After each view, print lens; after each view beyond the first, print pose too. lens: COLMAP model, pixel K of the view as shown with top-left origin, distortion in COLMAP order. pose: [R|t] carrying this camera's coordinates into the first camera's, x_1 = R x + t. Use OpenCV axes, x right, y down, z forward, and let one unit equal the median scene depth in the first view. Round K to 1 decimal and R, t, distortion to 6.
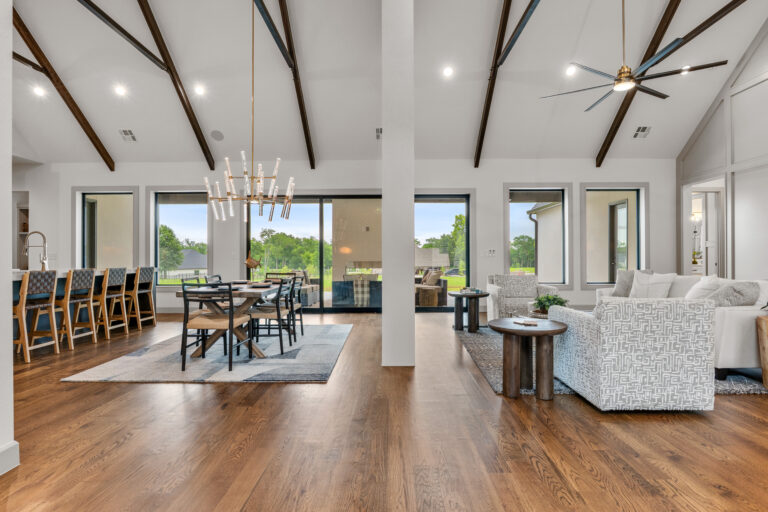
lens RADIAL K [[407.2, 0, 384.8], [0, 407.2, 257.0], [0, 0, 1]] dist [-0.024517, 0.012260]
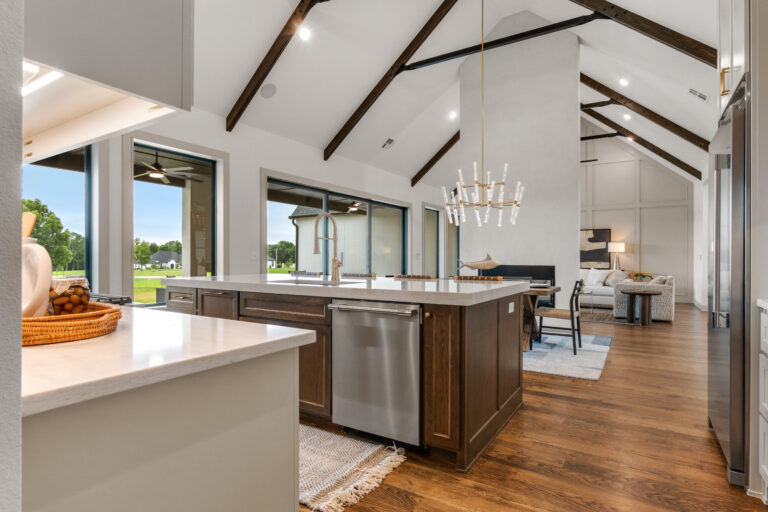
lens RADIAL K [[412.4, 0, 386.1], [0, 412.4, 257.5], [0, 0, 1]] dist [-0.013709, 0.001668]
pose [[0.523682, 0.007064, 0.851884, -0.933316], [-0.005704, 0.999972, -0.004786, 0.003517], [-0.851895, -0.002353, 0.523708, 0.428333]]
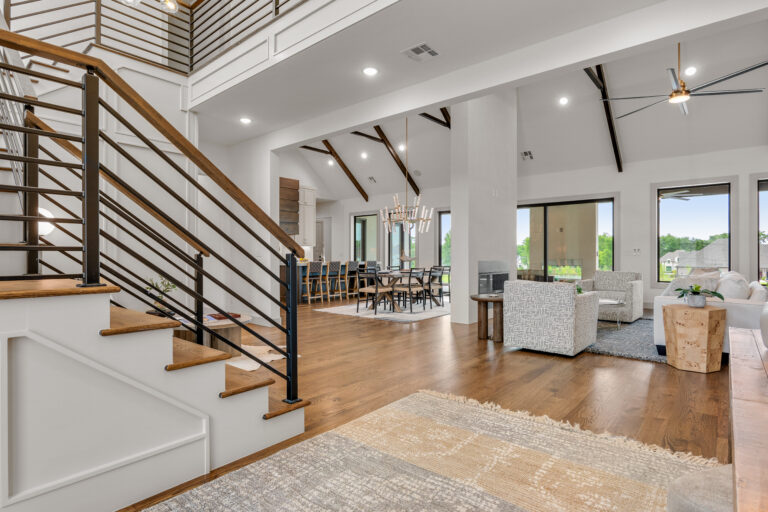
lens RADIAL K [[407.2, 0, 384.8], [0, 407.2, 257.0], [0, 0, 1]] dist [-0.024517, 0.012260]
pose [[0.770746, 0.004108, -0.637129, 0.446533], [-0.001435, 0.999988, 0.004710, 0.000094], [0.637141, -0.002716, 0.770743, -0.227853]]
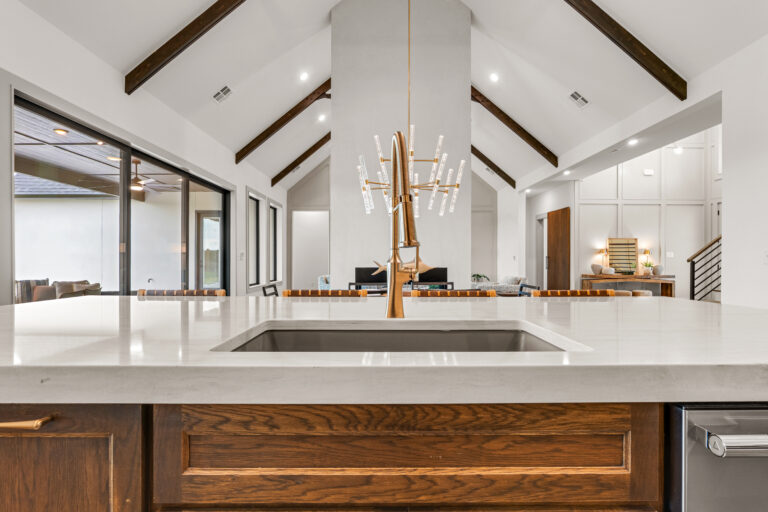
lens RADIAL K [[412.4, 0, 386.1], [0, 412.4, 257.5], [0, 0, 1]] dist [-0.013709, 0.001668]
pose [[-0.018736, 0.009784, 0.999777, -0.759681], [-0.002622, 0.999948, -0.009835, 0.003840], [-0.999821, -0.002806, -0.018710, 0.707112]]
